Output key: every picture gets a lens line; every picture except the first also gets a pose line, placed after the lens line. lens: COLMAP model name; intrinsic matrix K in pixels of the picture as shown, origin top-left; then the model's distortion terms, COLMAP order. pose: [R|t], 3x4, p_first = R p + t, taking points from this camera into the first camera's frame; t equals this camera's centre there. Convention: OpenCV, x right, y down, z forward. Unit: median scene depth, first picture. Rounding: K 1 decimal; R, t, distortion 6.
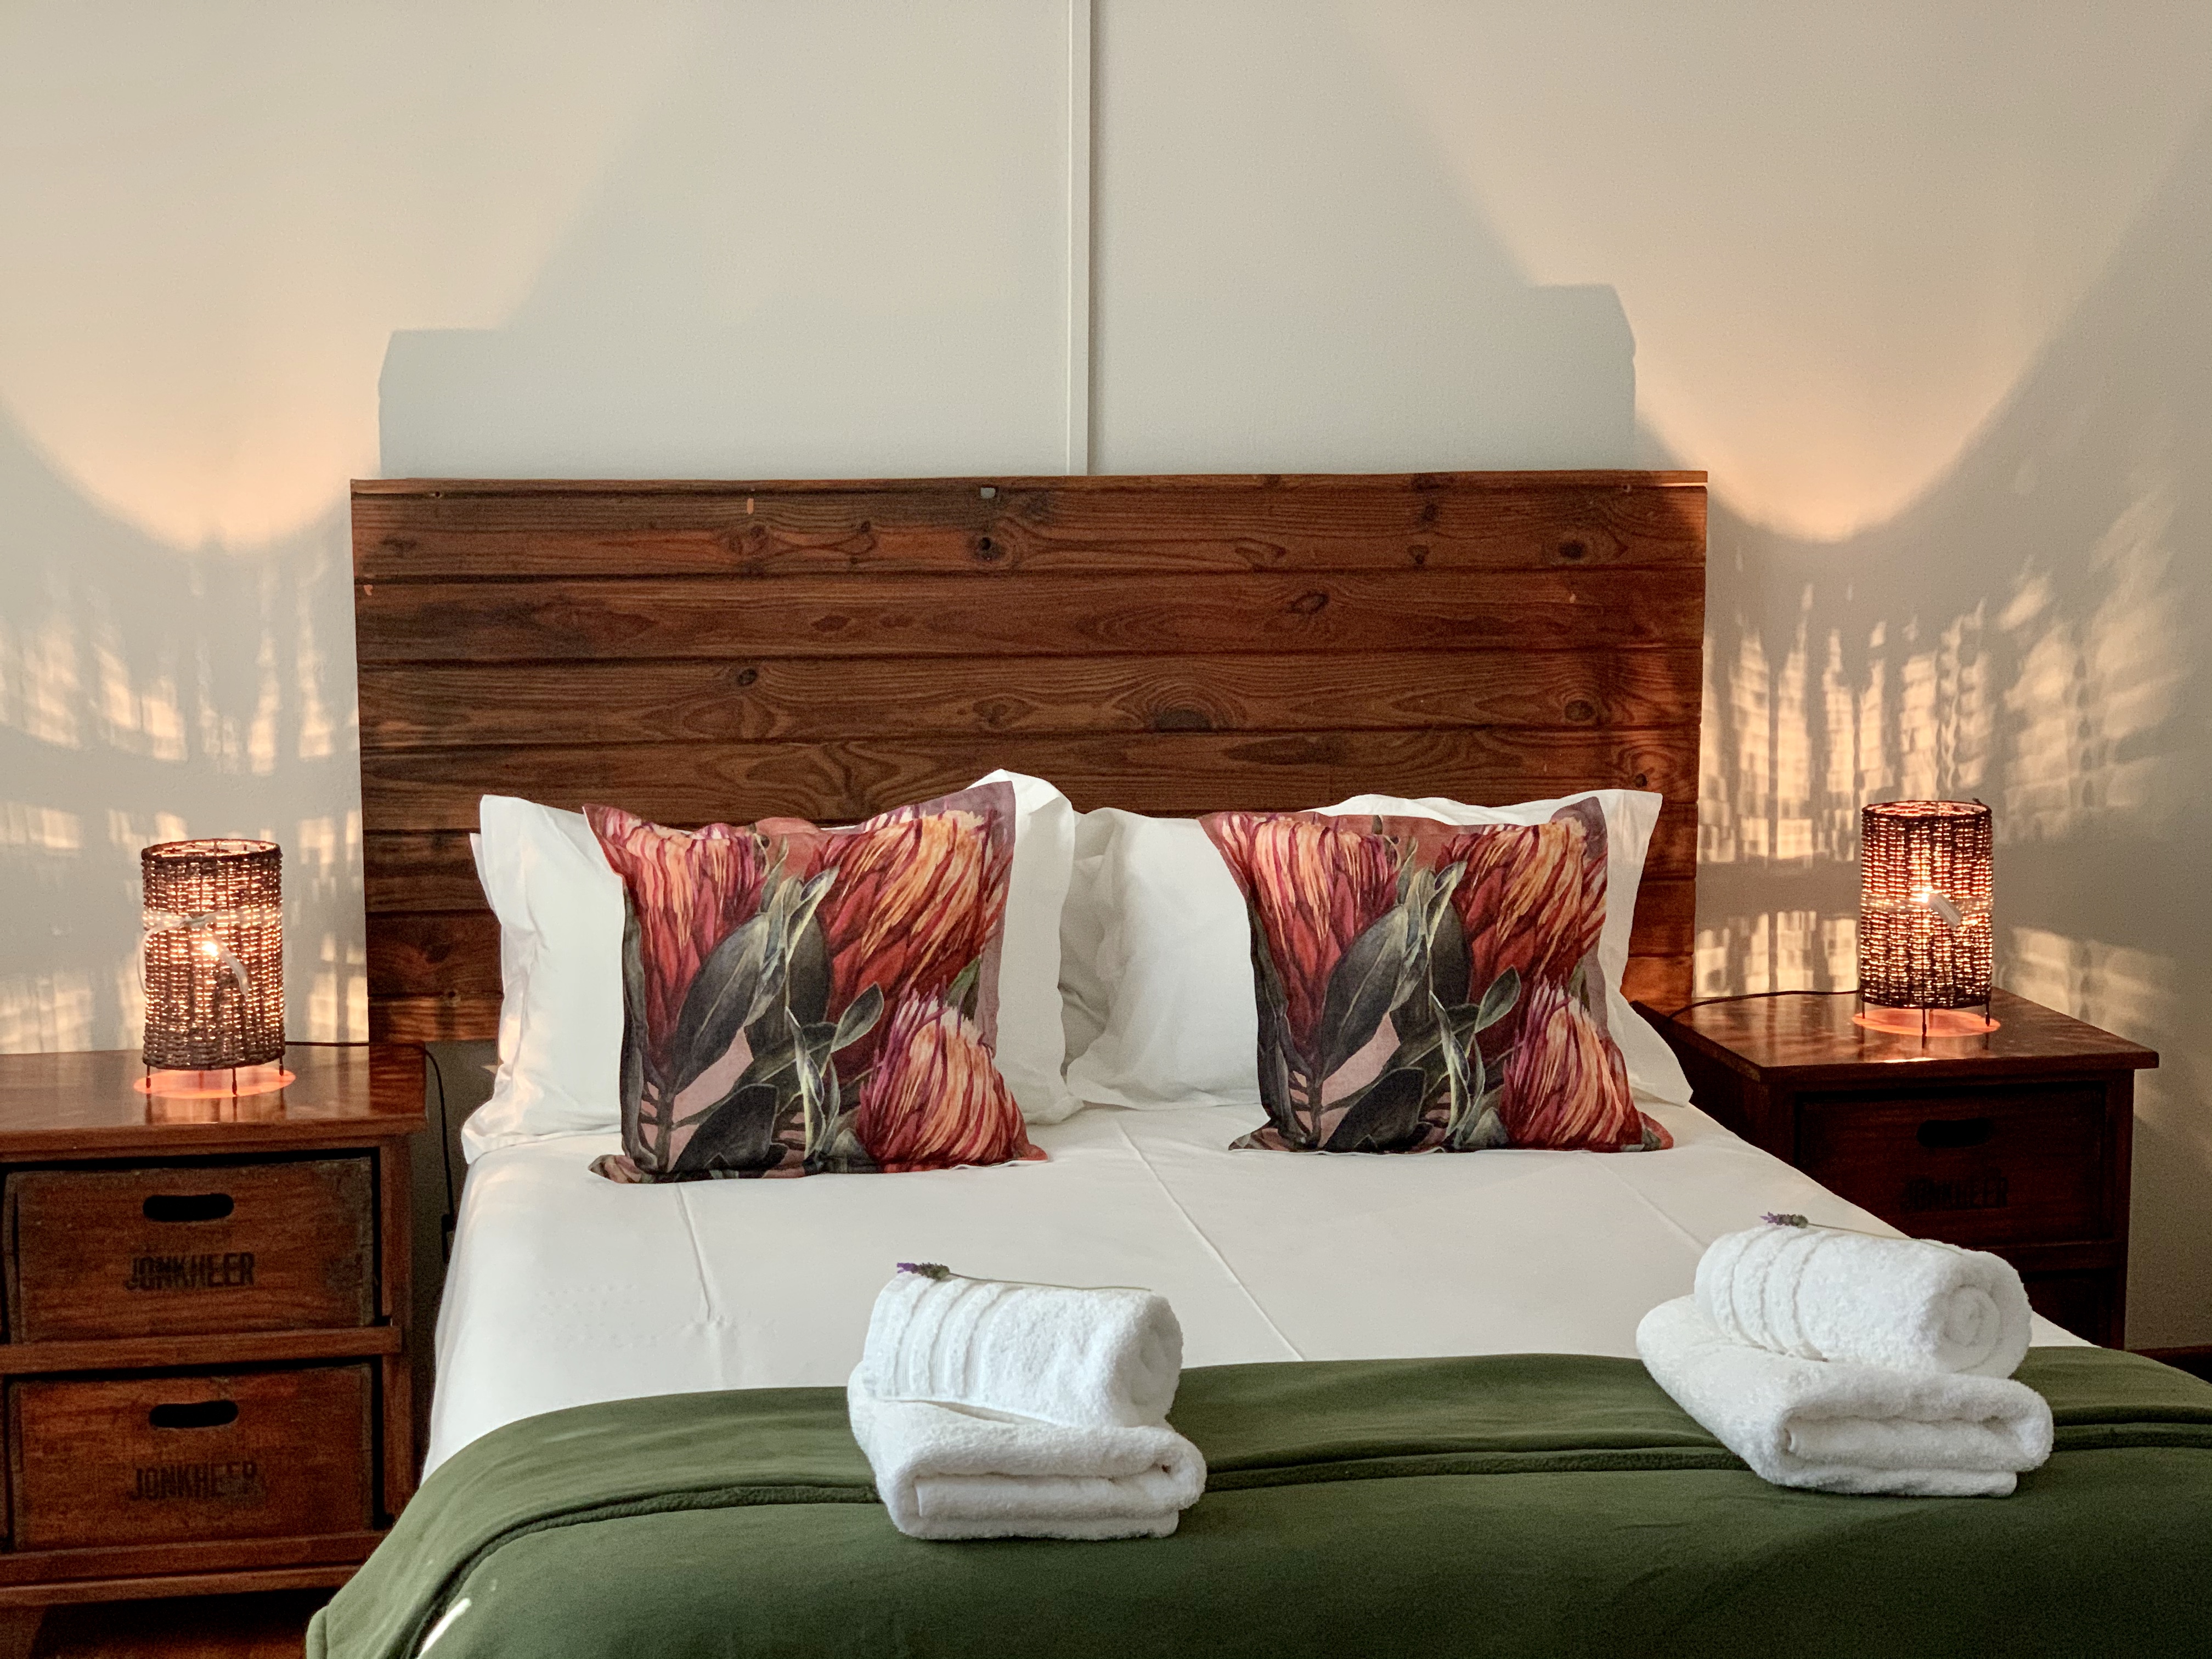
lens RADIAL K [[3423.4, 0, 1093.5], [0, 3423.4, 823.7], [0, 0, 1]] dist [0.073555, 0.000000]
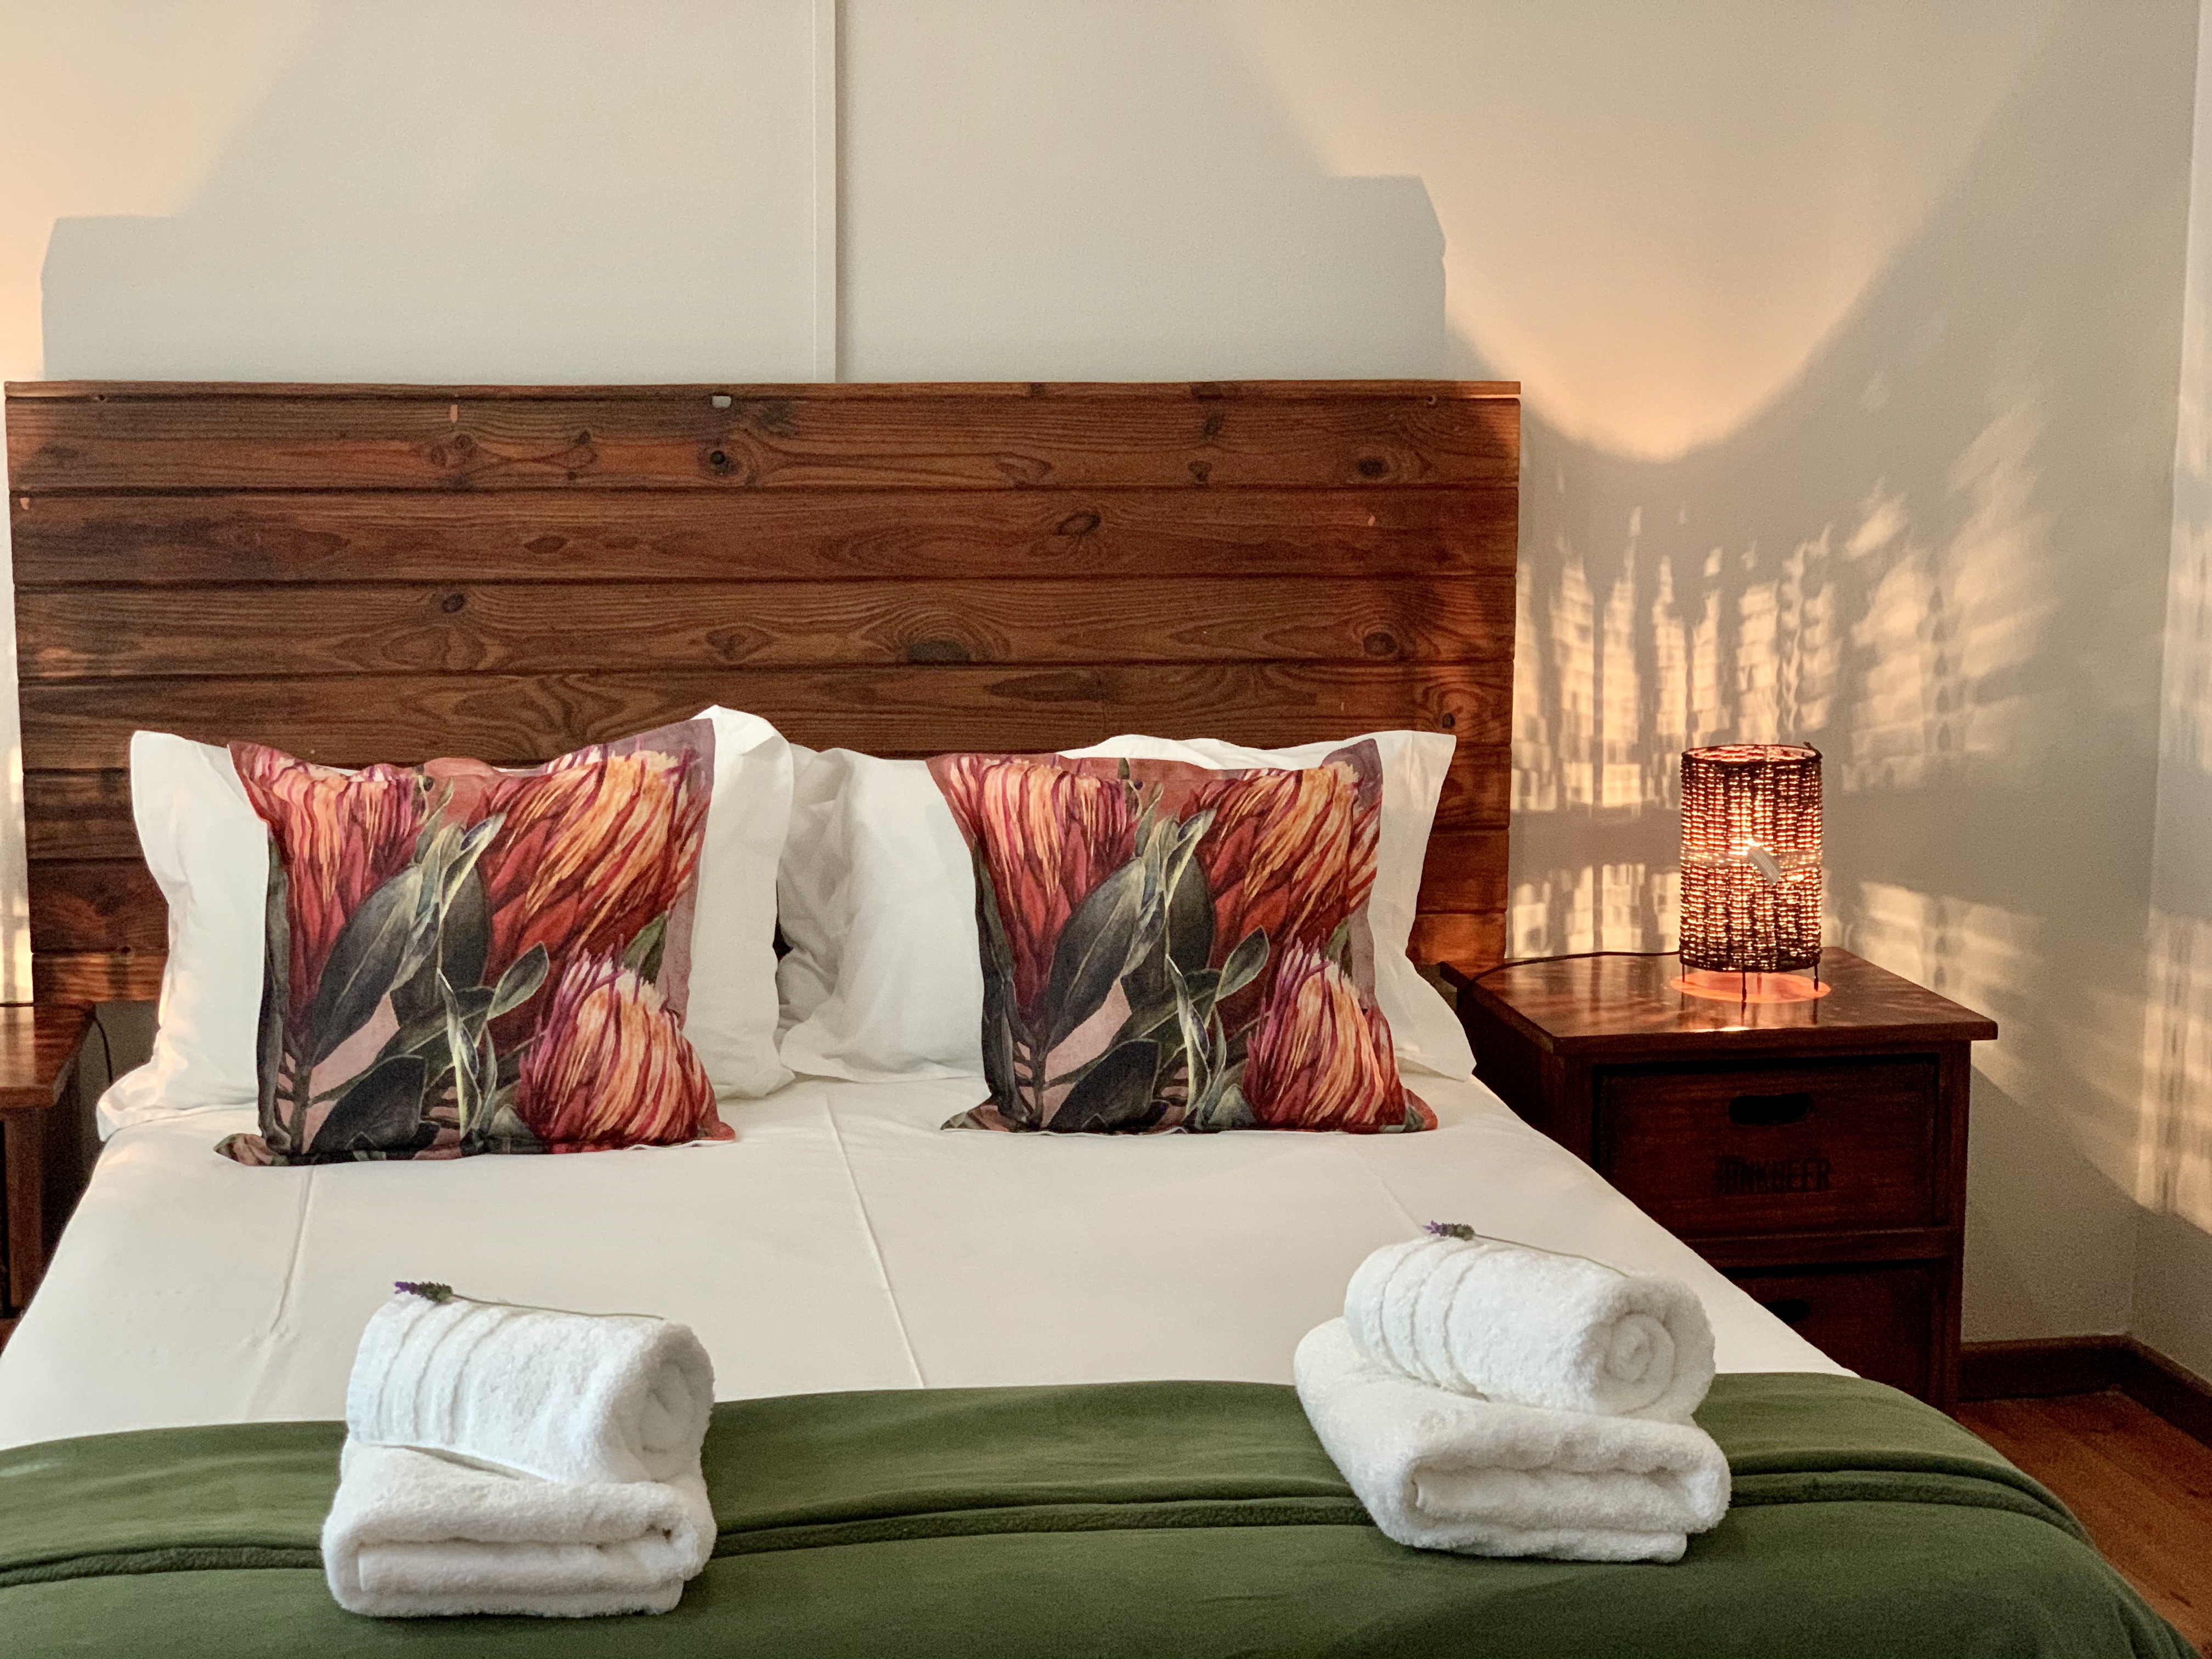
lens RADIAL K [[3423.4, 0, 1100.4], [0, 3423.4, 810.8], [0, 0, 1]] dist [0.073555, 0.000000]
pose [[0.999961, 0.004704, -0.007531, 0.083907], [-0.004588, 0.999873, 0.015239, -0.002359], [0.007601, -0.015204, 0.999856, 0.096402]]
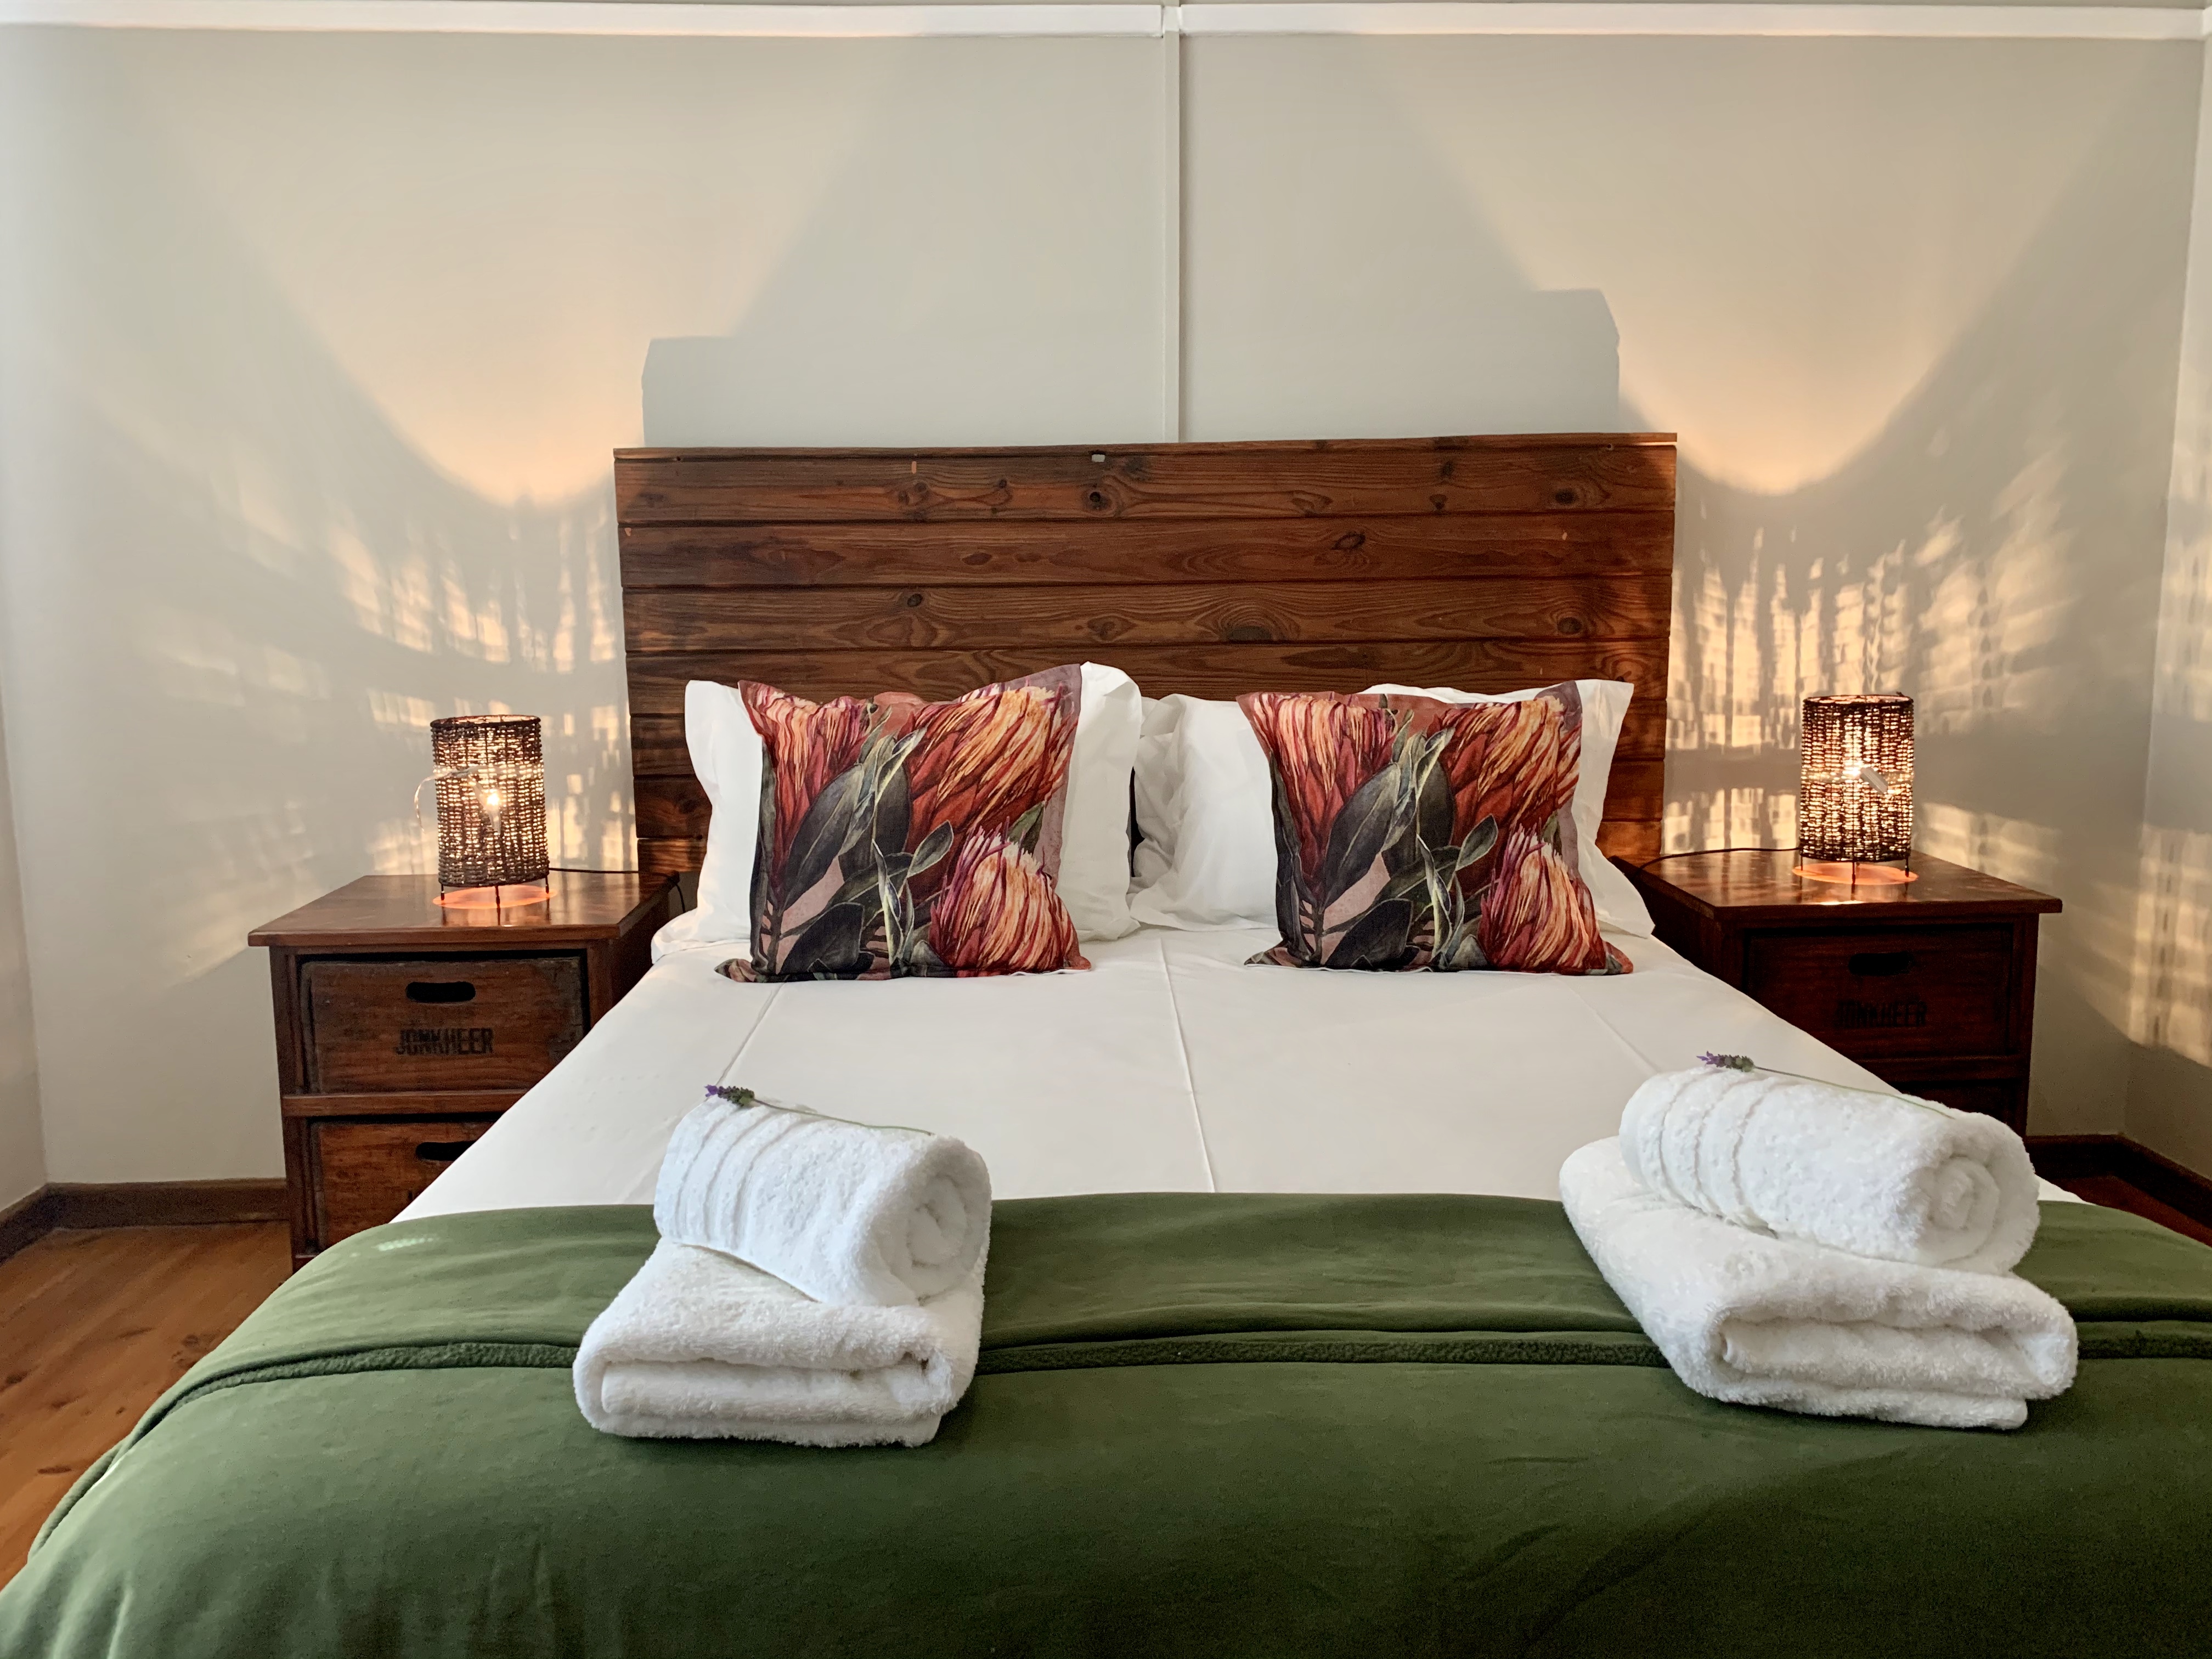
lens RADIAL K [[1731.1, 0, 1093.1], [0, 1731.1, 819.6], [0, 0, 1]] dist [0.048213, -0.060922]
pose [[0.987675, 0.008824, -0.156267, 0.077715], [-0.006374, 0.999849, 0.016172, 0.033172], [0.156386, -0.014977, 0.987582, 0.376639]]
